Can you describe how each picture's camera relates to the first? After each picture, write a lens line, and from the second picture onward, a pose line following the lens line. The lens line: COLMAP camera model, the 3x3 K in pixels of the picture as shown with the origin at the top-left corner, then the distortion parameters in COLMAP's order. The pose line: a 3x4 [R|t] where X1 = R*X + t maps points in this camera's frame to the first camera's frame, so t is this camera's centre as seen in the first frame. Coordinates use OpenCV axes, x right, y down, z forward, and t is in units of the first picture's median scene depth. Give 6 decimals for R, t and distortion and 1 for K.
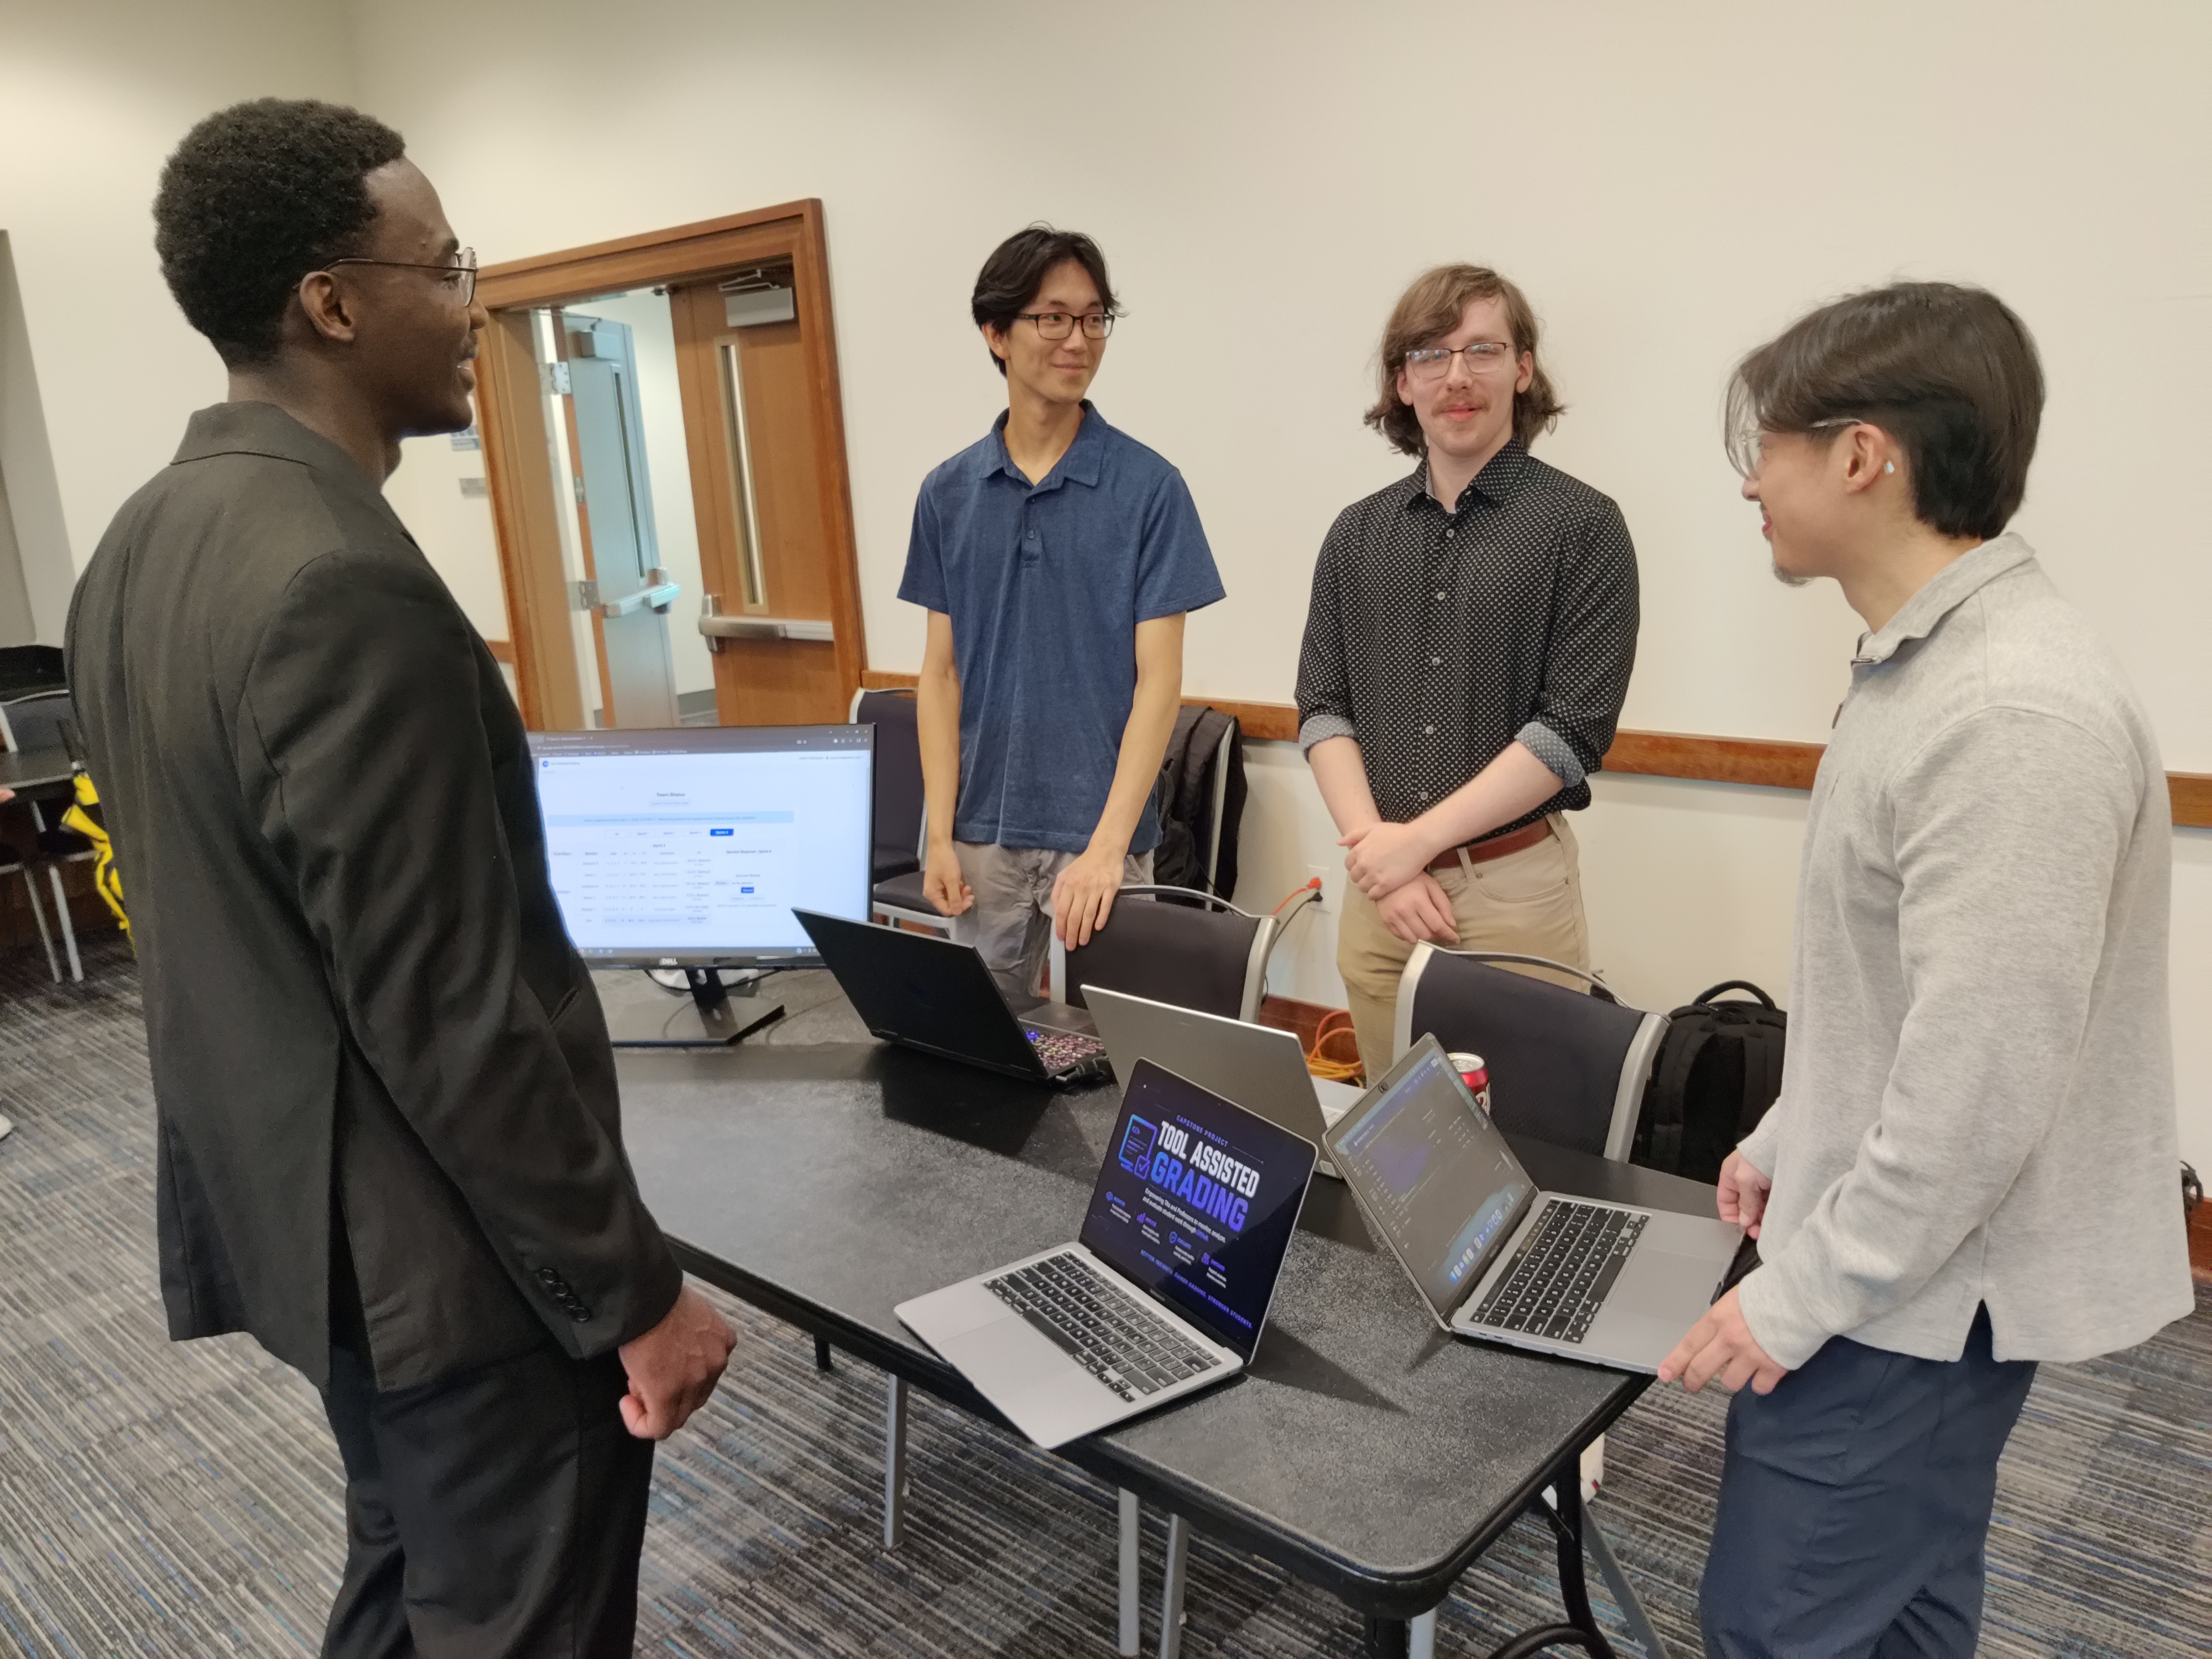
lens RADIAL K [[1700.6, 0, 1144.6], [0, 1700.6, 841.7], [0, 0, 1]] dist [0.054430, -0.119020]
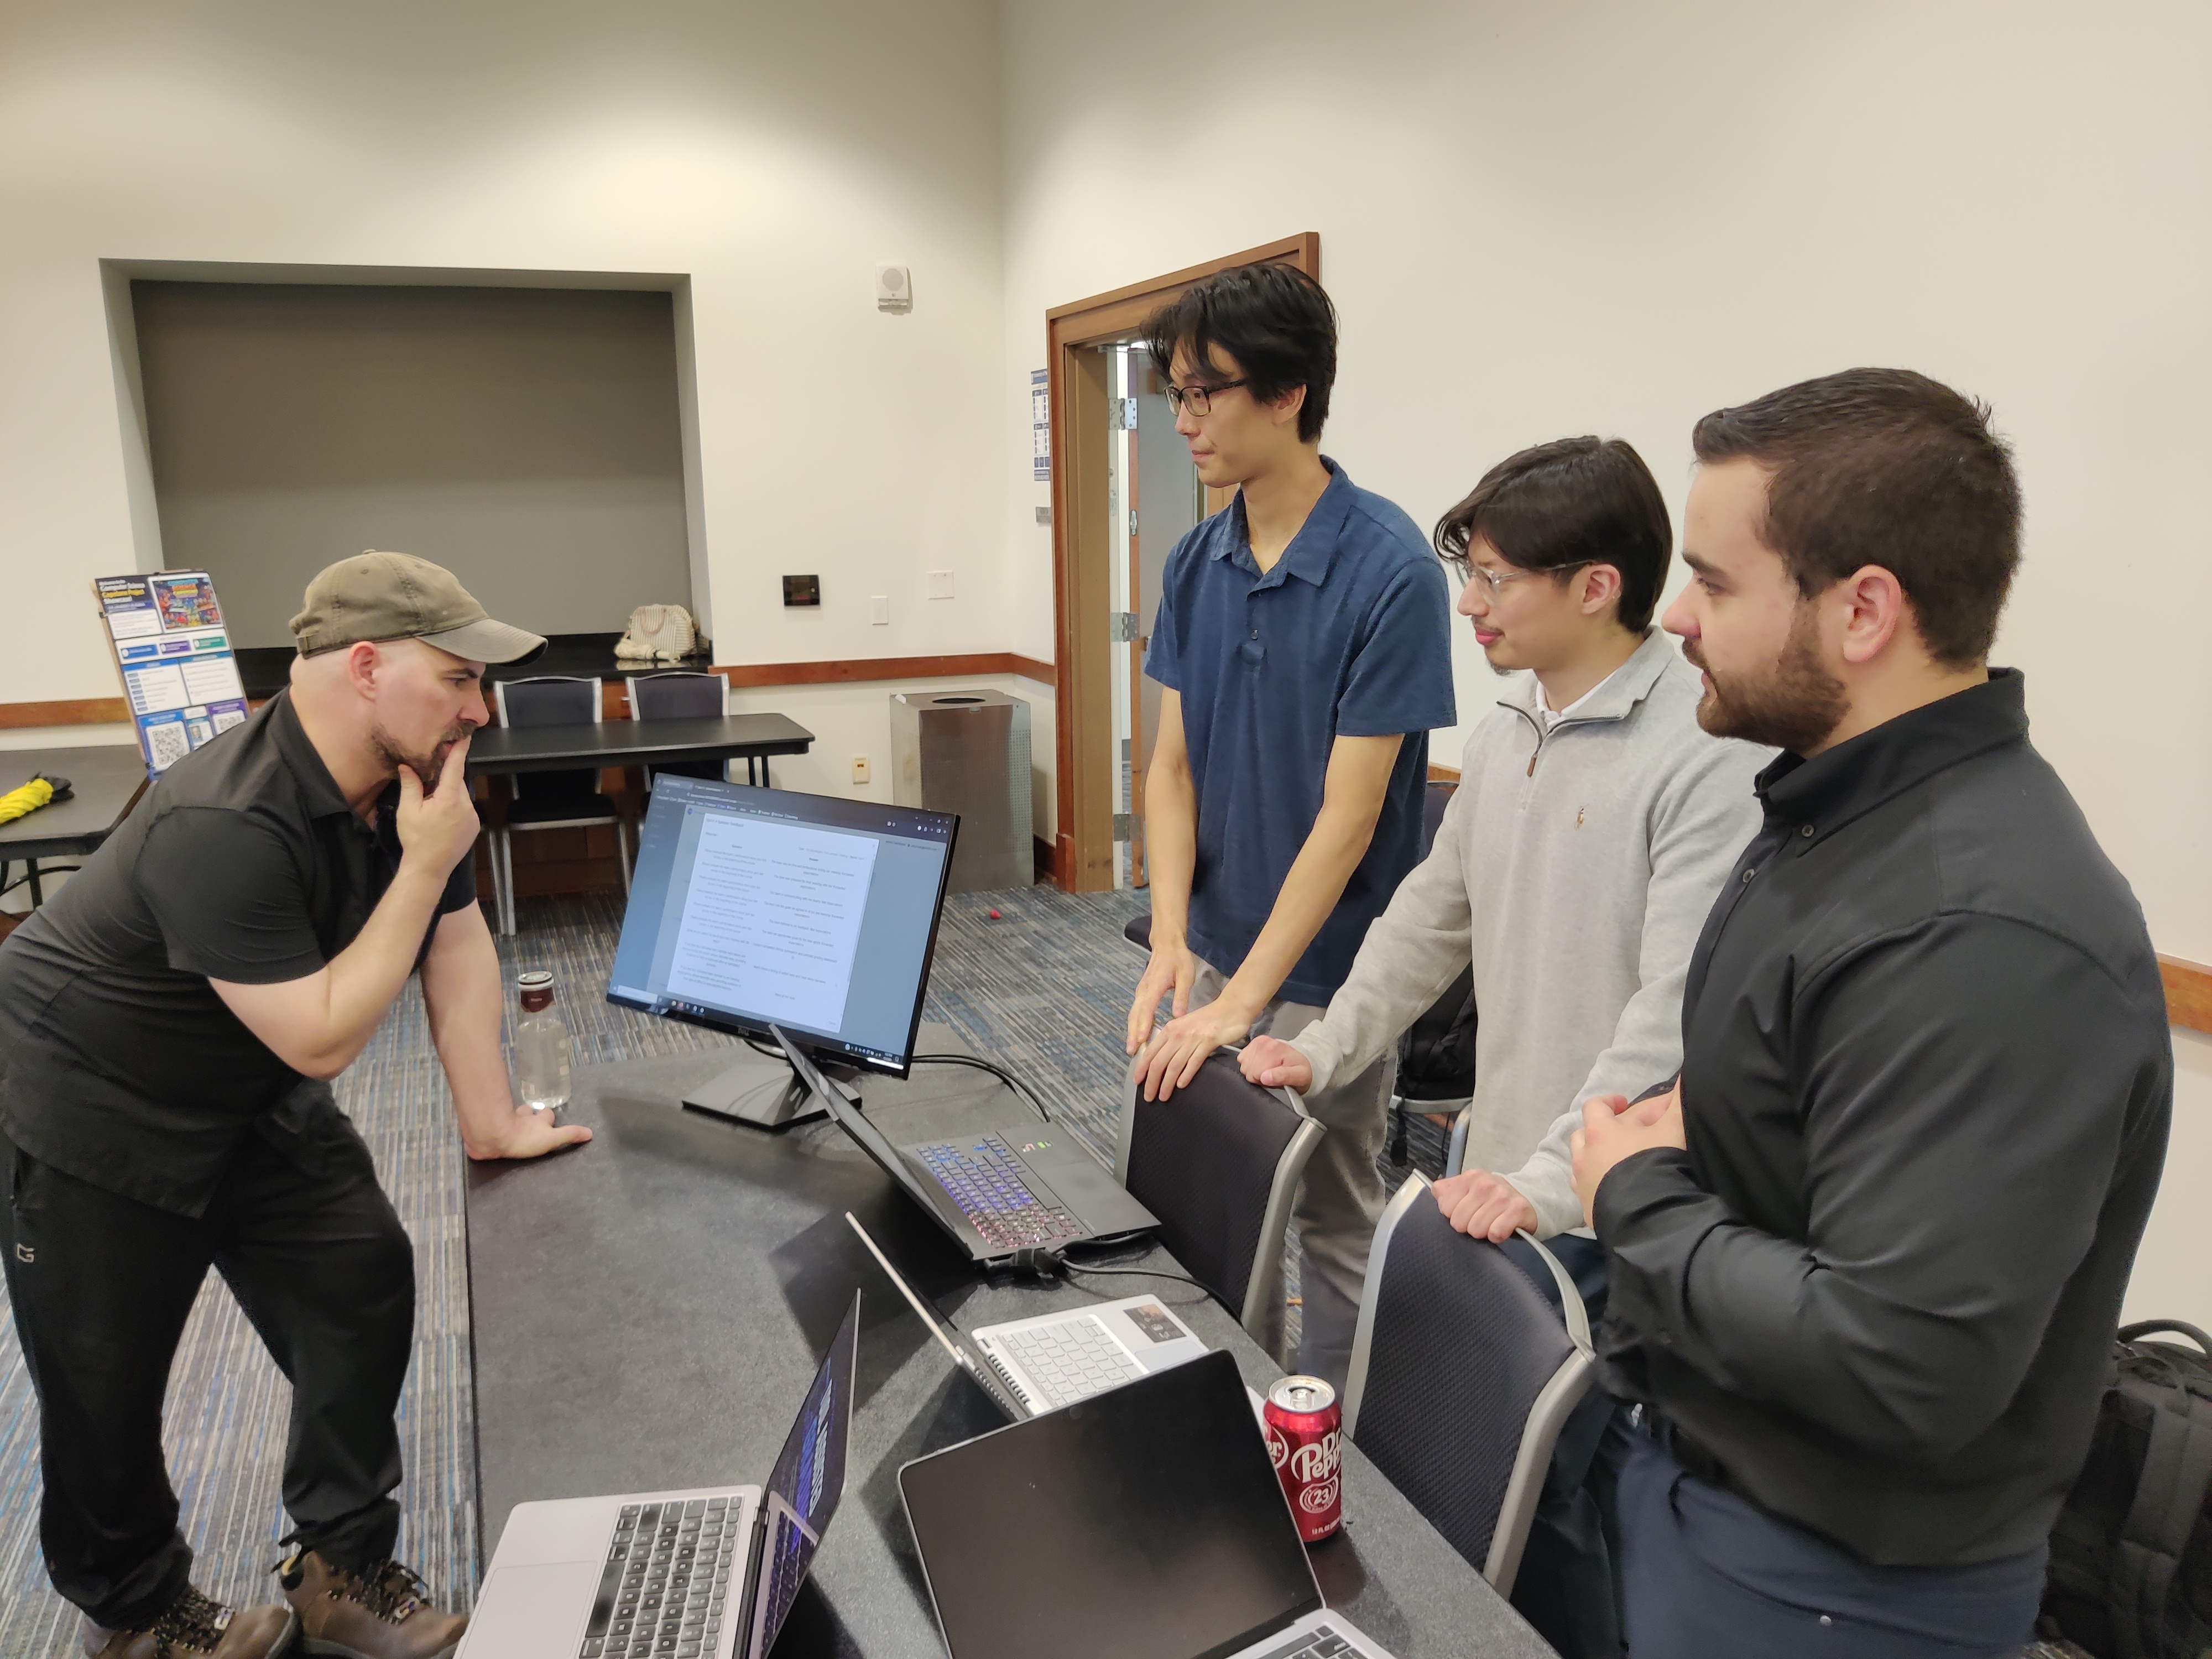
lens RADIAL K [[1700.6, 0, 1144.6], [0, 1700.6, 841.7], [0, 0, 1]] dist [0.054430, -0.119020]
pose [[0.885189, 0.137994, -0.444296, 0.153438], [-0.144196, 0.989347, 0.019994, -0.040905], [0.442322, 0.046367, 0.895657, 0.107833]]
